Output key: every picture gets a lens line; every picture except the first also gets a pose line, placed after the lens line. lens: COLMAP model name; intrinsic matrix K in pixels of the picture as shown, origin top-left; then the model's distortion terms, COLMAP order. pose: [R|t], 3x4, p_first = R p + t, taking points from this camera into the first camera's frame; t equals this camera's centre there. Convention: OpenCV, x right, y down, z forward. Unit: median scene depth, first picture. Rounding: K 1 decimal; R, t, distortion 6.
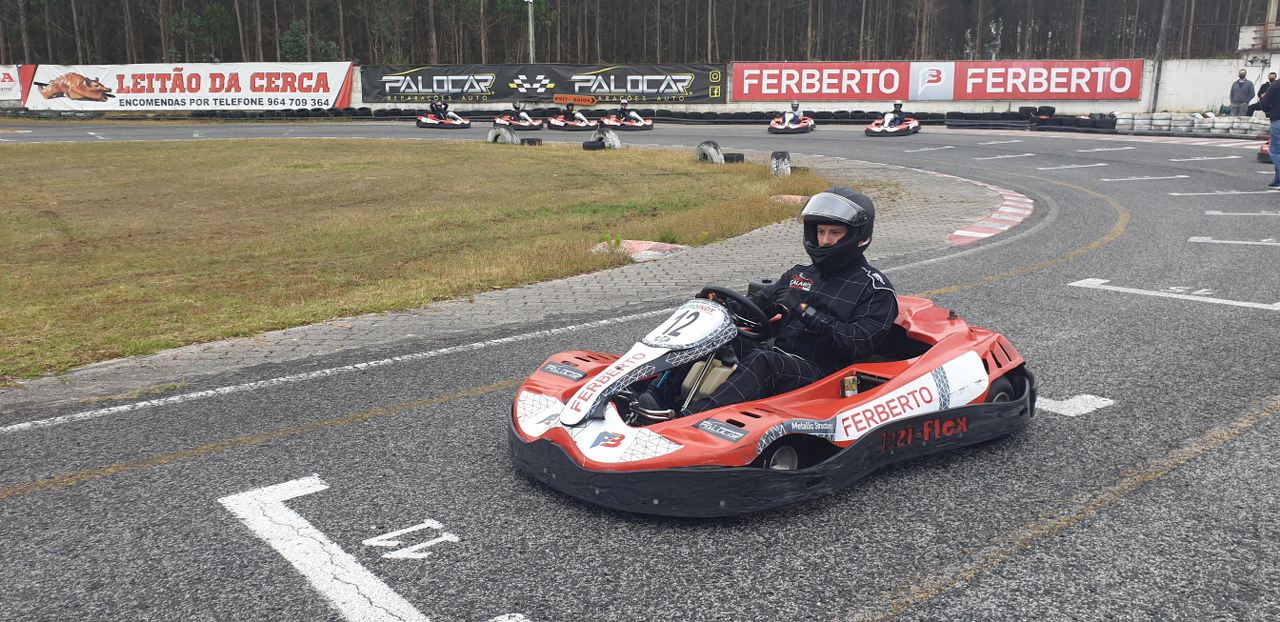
lens RADIAL K [[947.0, 0, 640.1], [0, 947.0, 344.1], [0, 0, 1]] dist [0.050045, -0.064985]
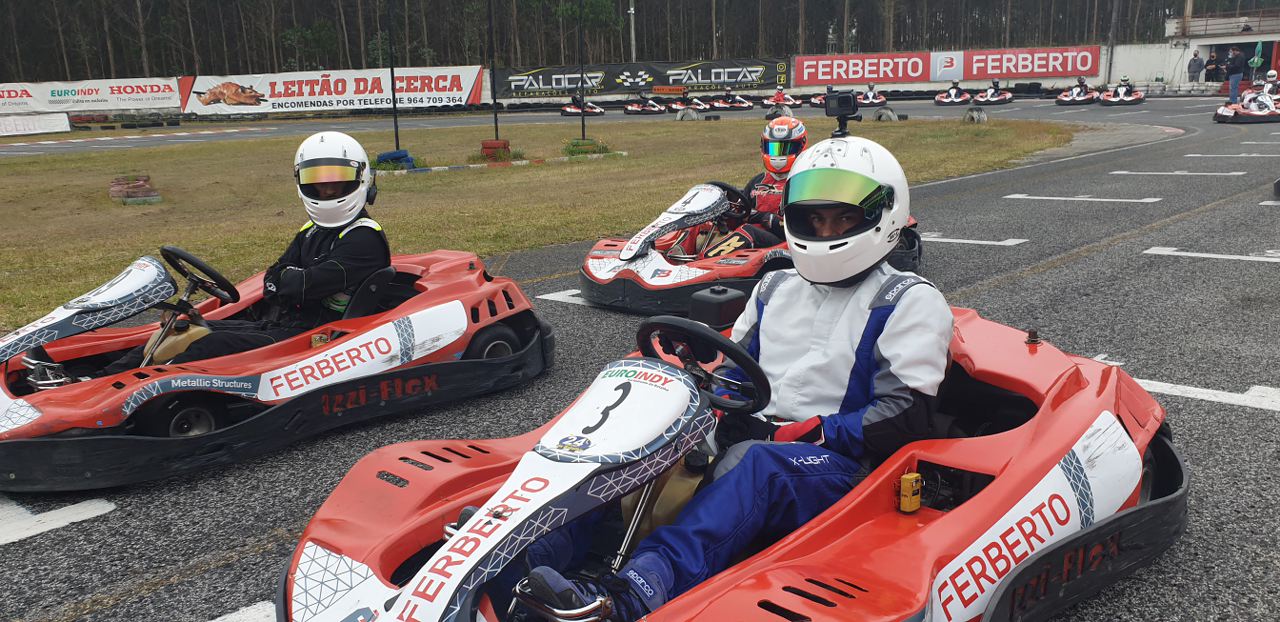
lens RADIAL K [[907.4, 0, 656.0], [0, 907.4, 293.7], [0, 0, 1]] dist [0.032815, -0.034656]
pose [[0.989502, -0.062078, 0.130505, -0.256996], [0.066534, 0.997331, -0.030062, 0.040765], [-0.128291, 0.038430, 0.990992, -0.155453]]
